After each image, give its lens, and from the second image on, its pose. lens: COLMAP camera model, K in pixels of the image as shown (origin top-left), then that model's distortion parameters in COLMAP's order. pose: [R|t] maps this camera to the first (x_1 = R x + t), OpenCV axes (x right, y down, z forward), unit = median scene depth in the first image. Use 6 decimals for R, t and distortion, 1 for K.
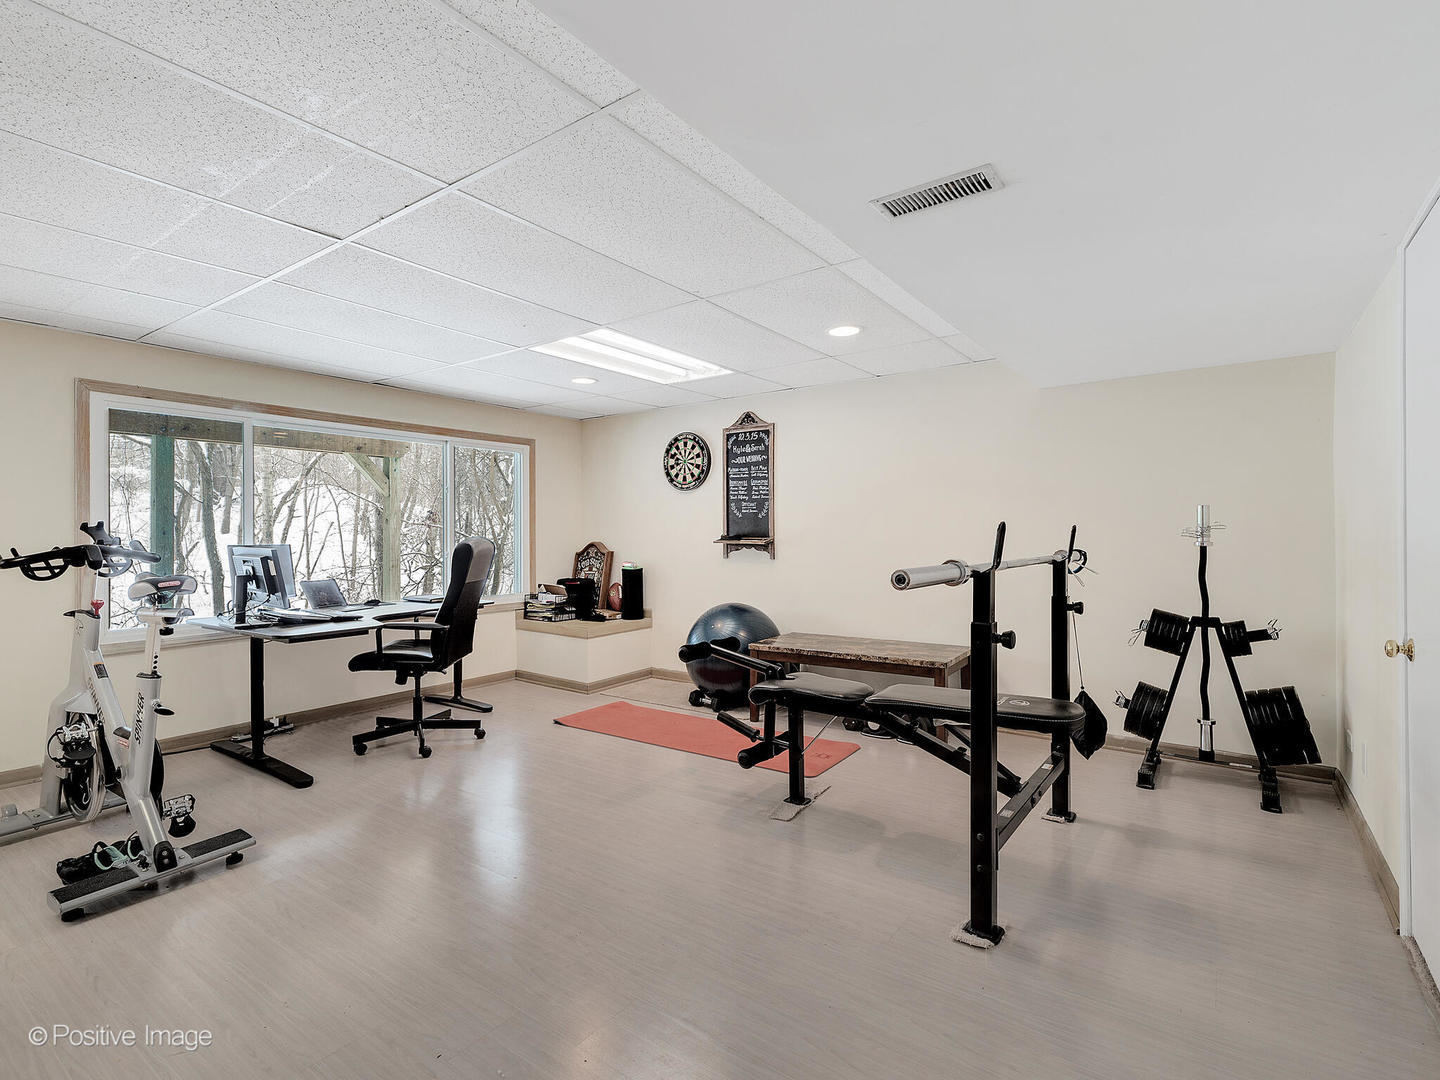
lens RADIAL K [[704.9, 0, 721.0], [0, 704.9, 540.3], [0, 0, 1]] dist [0.014556, 0.000477]
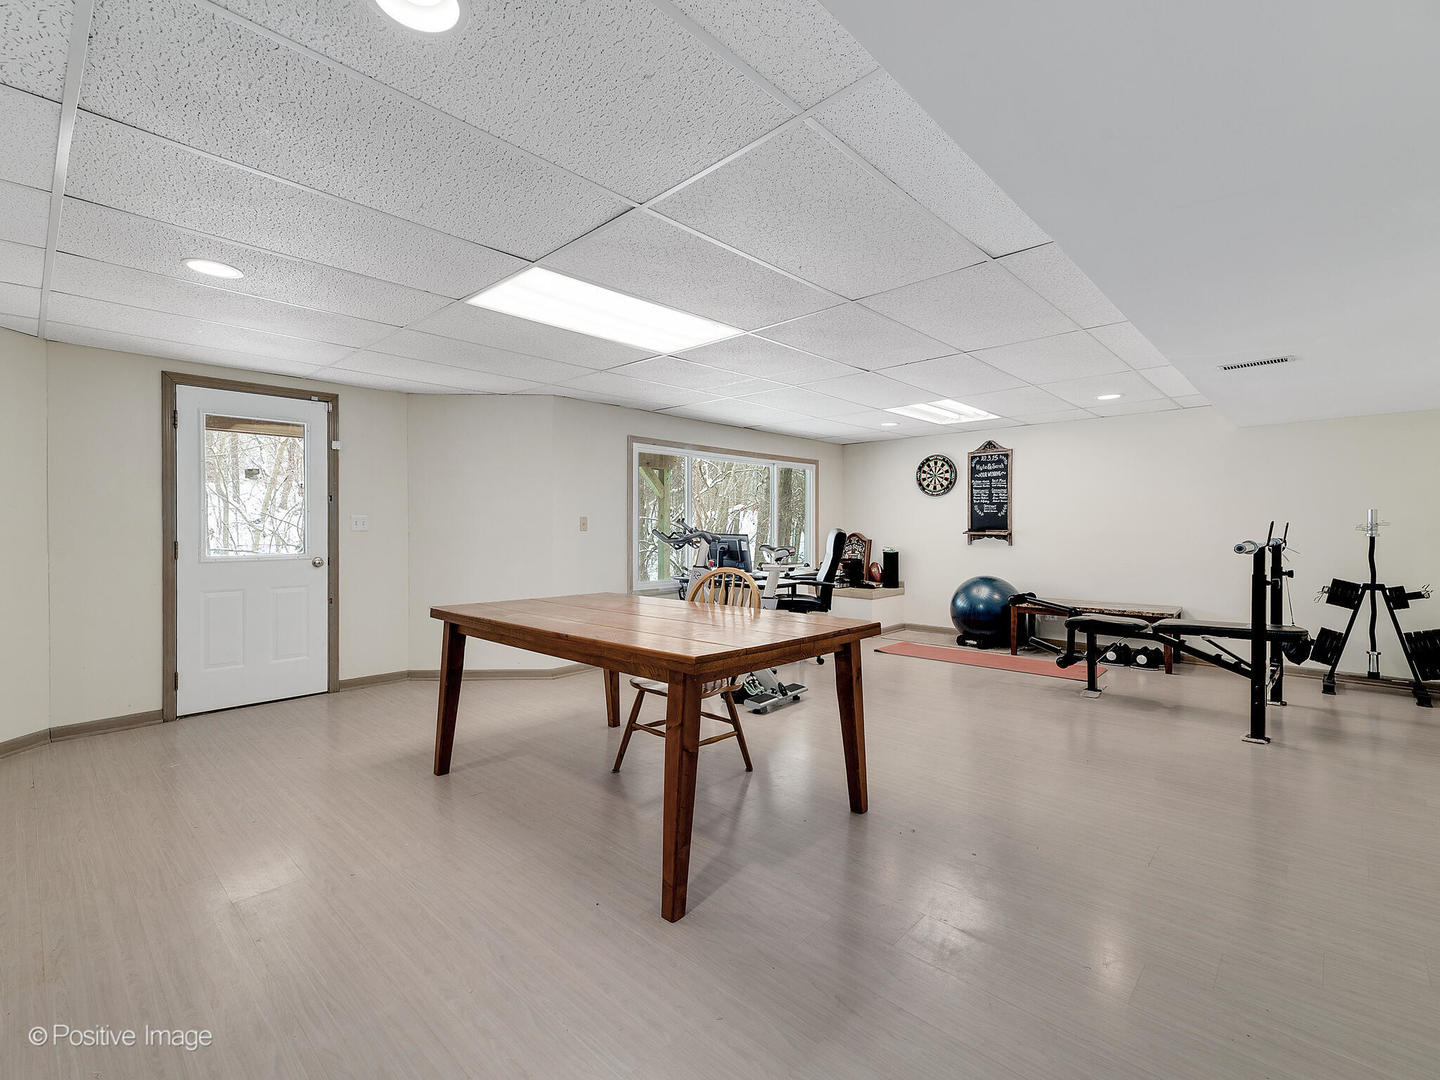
lens RADIAL K [[656.1, 0, 718.6], [0, 656.1, 533.0], [0, 0, 1]] dist [0.019555, -0.002404]
pose [[0.991888, 0.005526, -0.126991, -0.335734], [-0.005615, 0.999984, -0.000341, 0.005620], [0.126987, 0.001052, 0.991904, -0.377295]]
